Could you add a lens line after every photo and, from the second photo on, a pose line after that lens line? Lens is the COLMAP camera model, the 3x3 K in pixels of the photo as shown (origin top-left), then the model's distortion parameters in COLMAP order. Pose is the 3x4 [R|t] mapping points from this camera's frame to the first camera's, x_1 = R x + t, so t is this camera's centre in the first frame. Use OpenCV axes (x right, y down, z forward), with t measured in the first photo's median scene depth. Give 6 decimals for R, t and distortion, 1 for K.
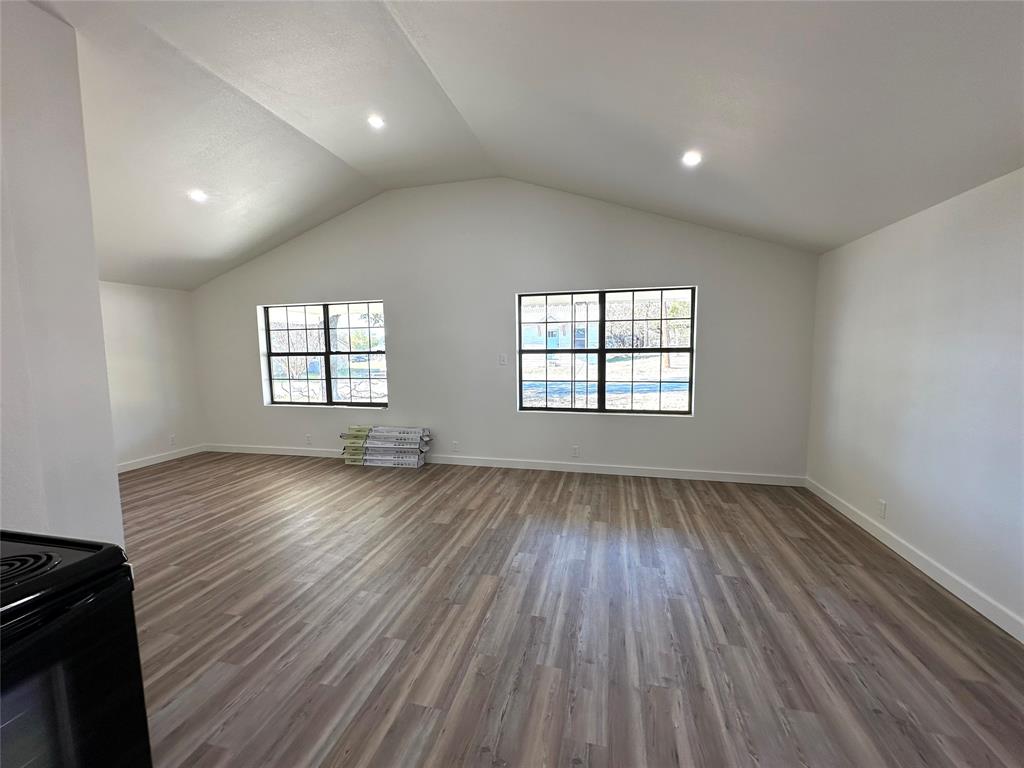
lens RADIAL K [[409.3, 0, 512.2], [0, 409.3, 386.6], [0, 0, 1]] dist [-0.004751, 0.001665]
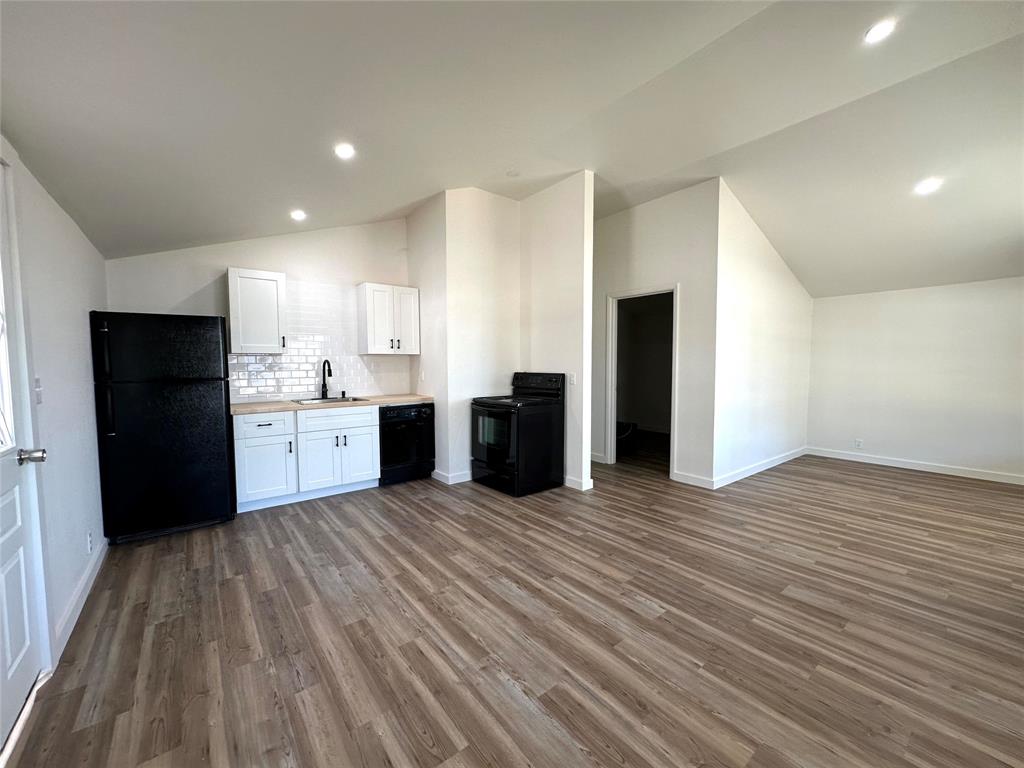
lens RADIAL K [[409.3, 0, 512.7], [0, 409.3, 385.9], [0, 0, 1]] dist [-0.004751, 0.001665]
pose [[-0.615635, 0.060926, -0.785673, 0.607593], [-0.061478, 0.990255, 0.124963, -0.076584], [0.785630, 0.125233, -0.605890, 0.922532]]
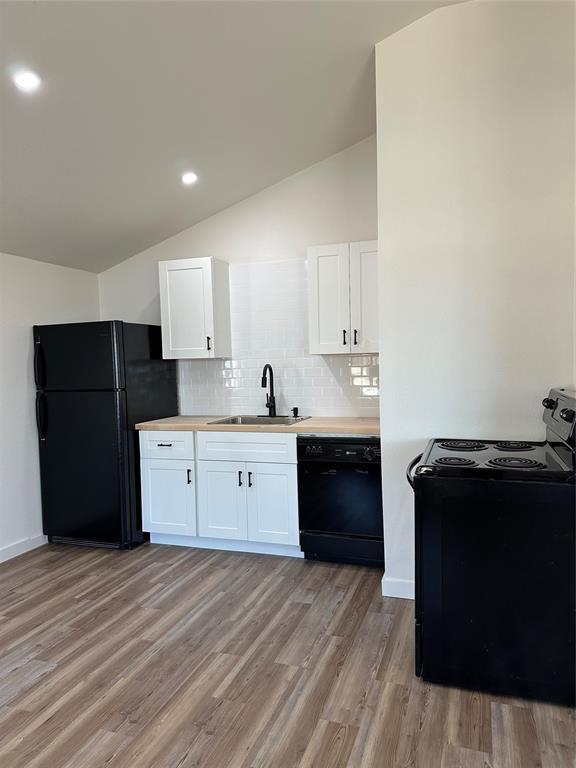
lens RADIAL K [[544.2, 0, 286.7], [0, 544.2, 382.9], [0, 0, 1]] dist [0.040627, -0.035468]
pose [[-0.994218, 0.033575, 0.101995, -0.176664], [0.047223, 0.989789, 0.134494, -0.083154], [-0.096438, 0.138533, -0.985651, 0.904083]]
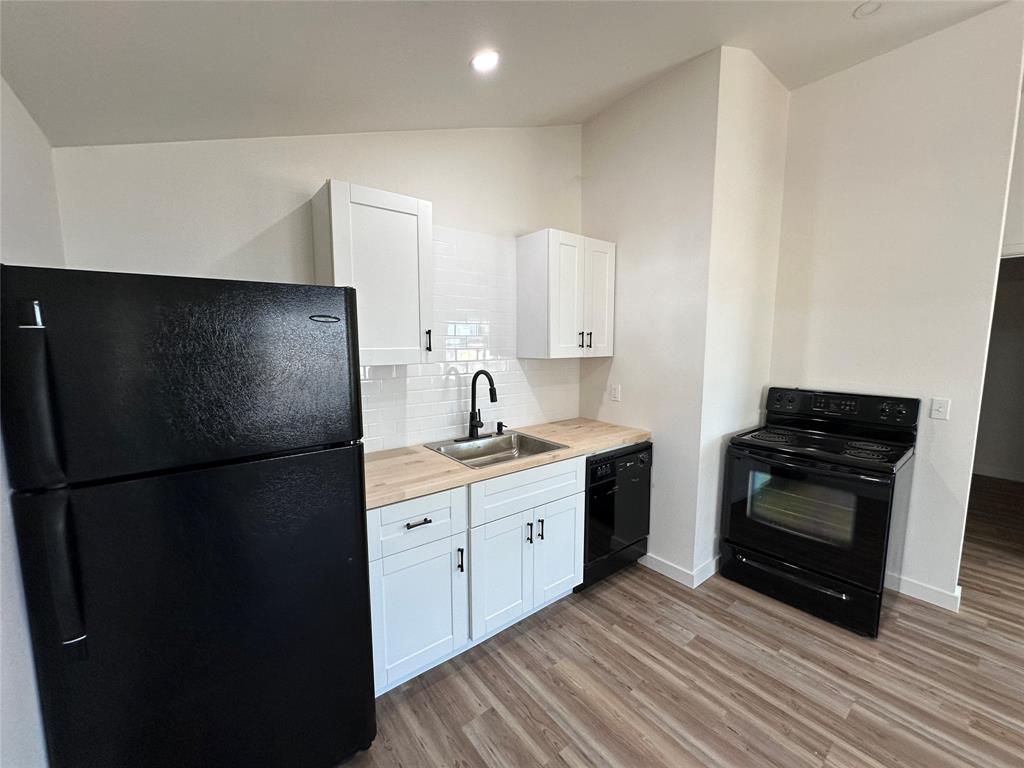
lens RADIAL K [[409.3, 0, 513.2], [0, 409.3, 386.0], [0, 0, 1]] dist [-0.004751, 0.001665]
pose [[-0.614108, 0.098830, -0.783009, 0.483359], [-0.066976, 0.982023, 0.176478, -0.063546], [0.786375, 0.160819, -0.596449, 0.178982]]
